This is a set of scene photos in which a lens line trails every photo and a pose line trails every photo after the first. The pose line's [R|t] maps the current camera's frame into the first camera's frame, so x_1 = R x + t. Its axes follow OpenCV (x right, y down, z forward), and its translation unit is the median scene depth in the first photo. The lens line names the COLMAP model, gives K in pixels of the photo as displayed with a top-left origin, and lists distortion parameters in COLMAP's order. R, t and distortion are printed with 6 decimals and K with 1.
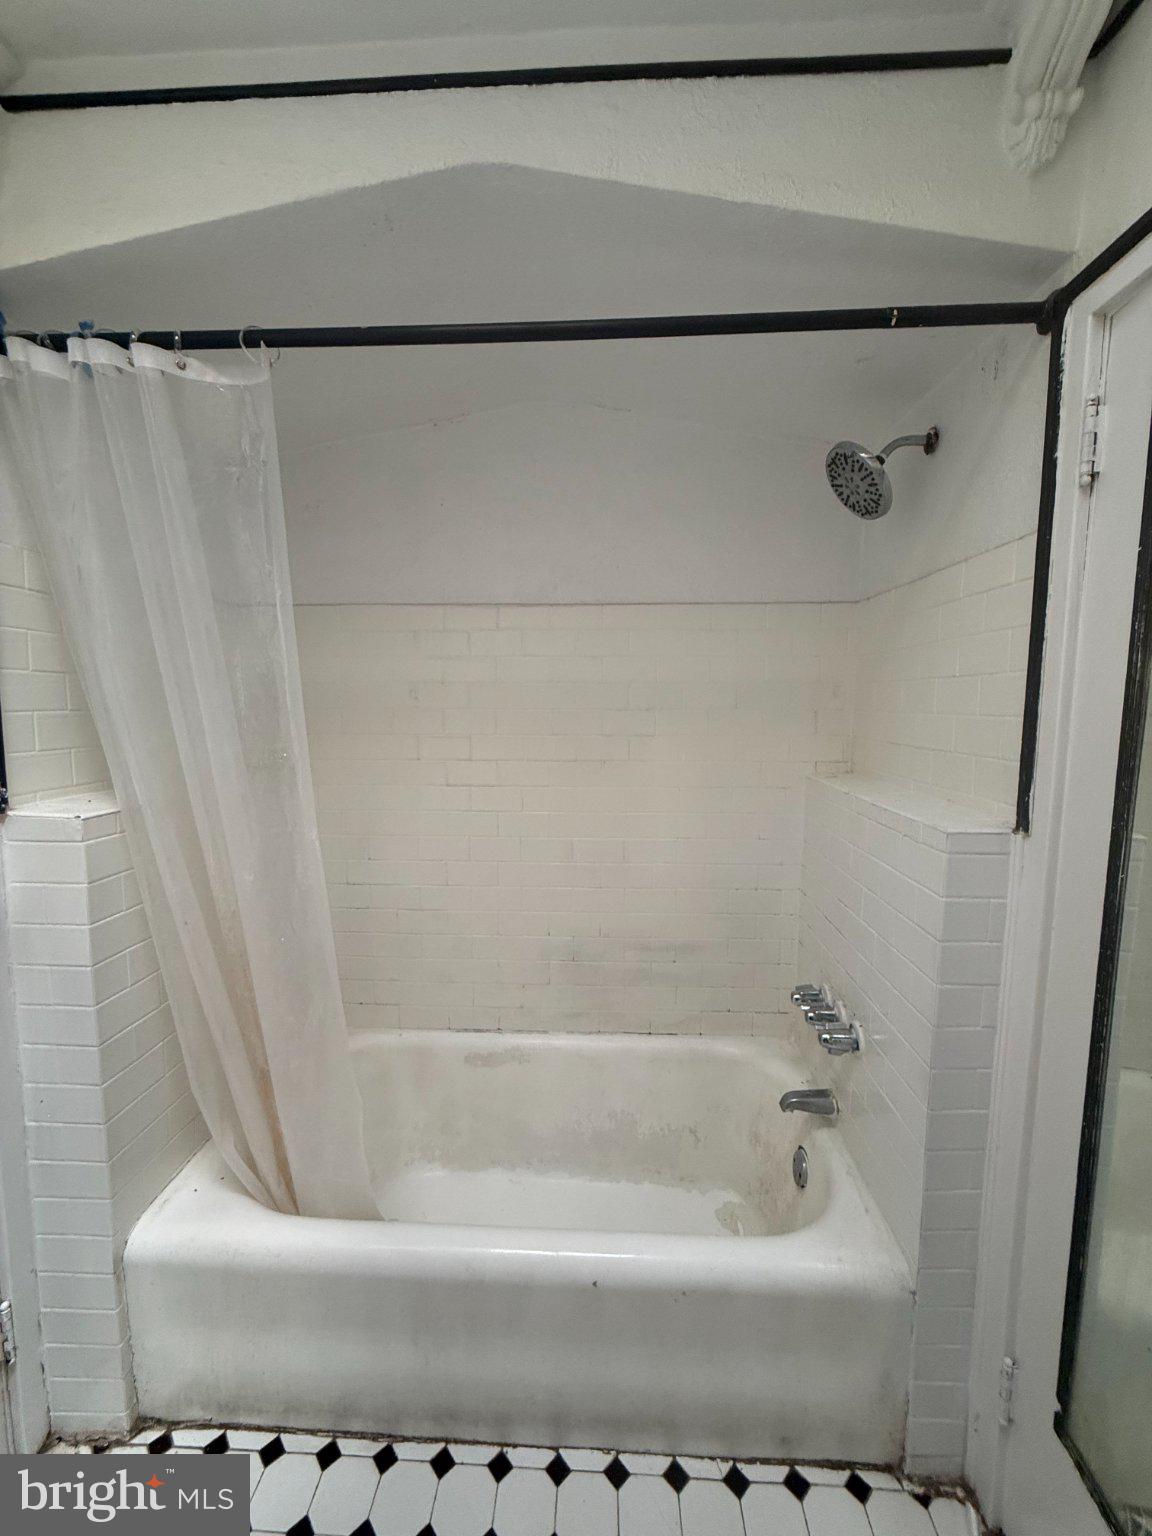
lens RADIAL K [[614.2, 0, 582.1], [0, 614.2, 758.1], [0, 0, 1]] dist [0.000111, -0.000270]
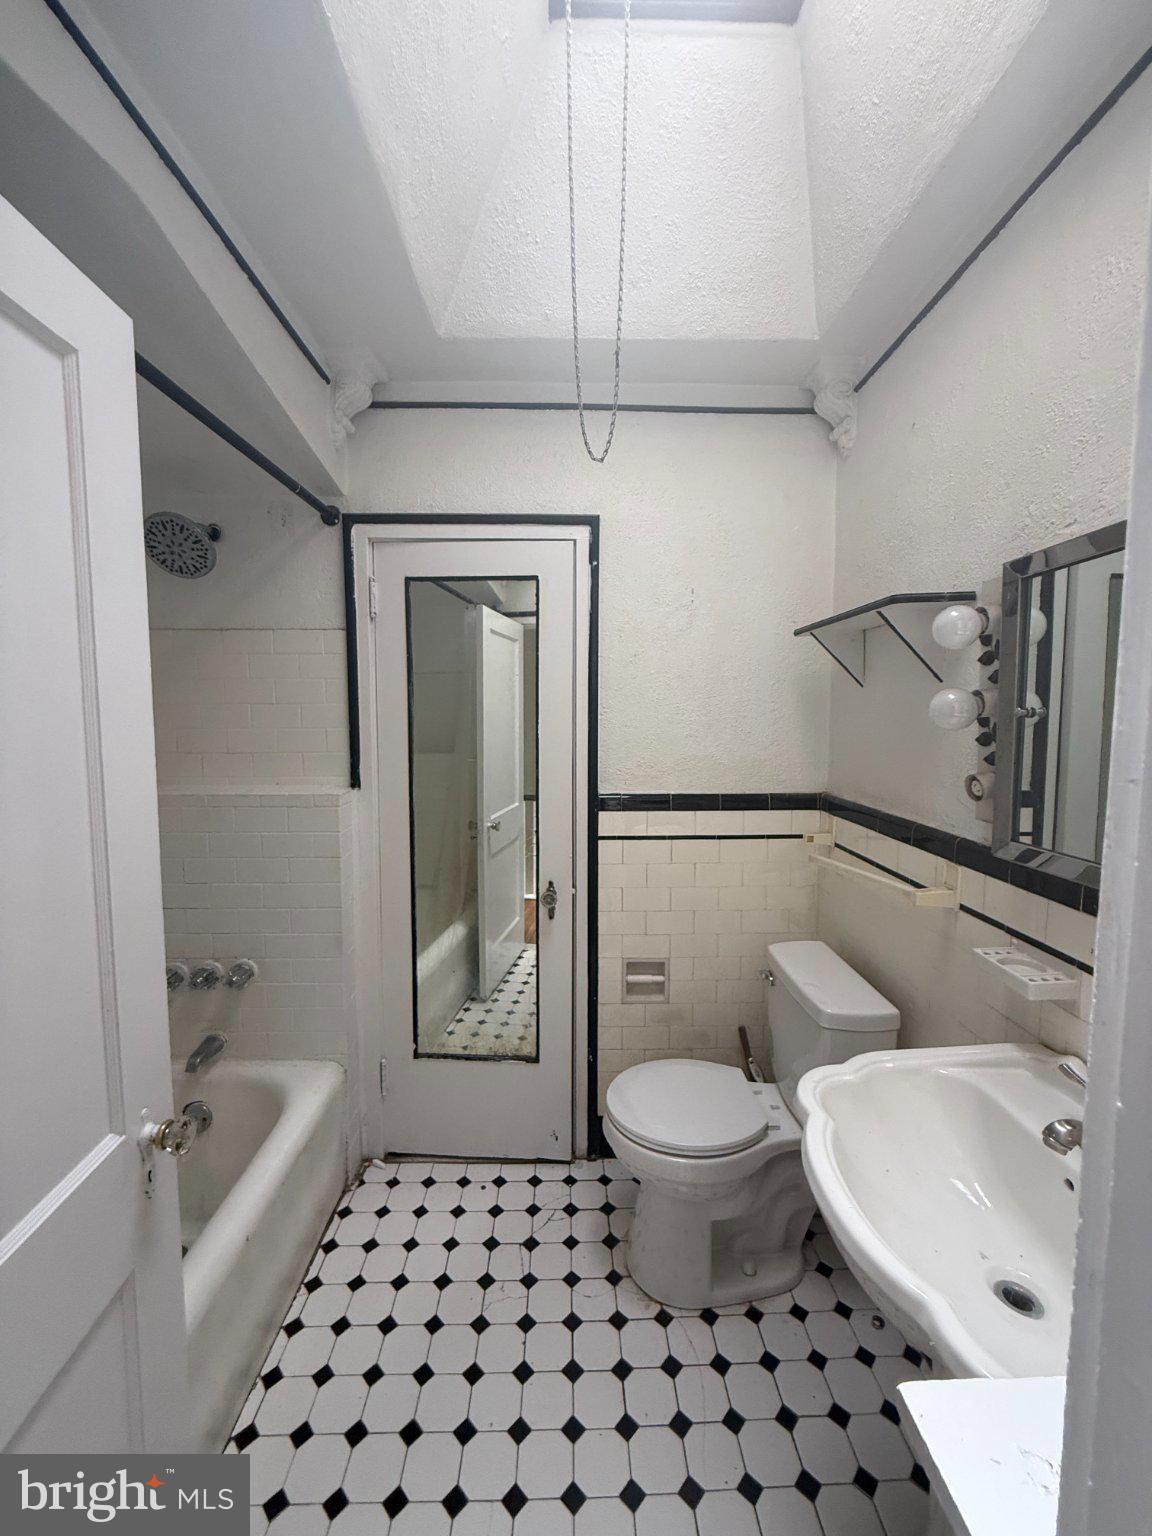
lens RADIAL K [[614.2, 0, 582.1], [0, 614.2, 758.1], [0, 0, 1]] dist [0.000111, -0.000270]
pose [[-0.080259, -0.075093, 0.993941, -1.106602], [0.093914, 0.992153, 0.082541, -0.055443], [-0.992340, 0.099969, -0.072577, 0.390867]]
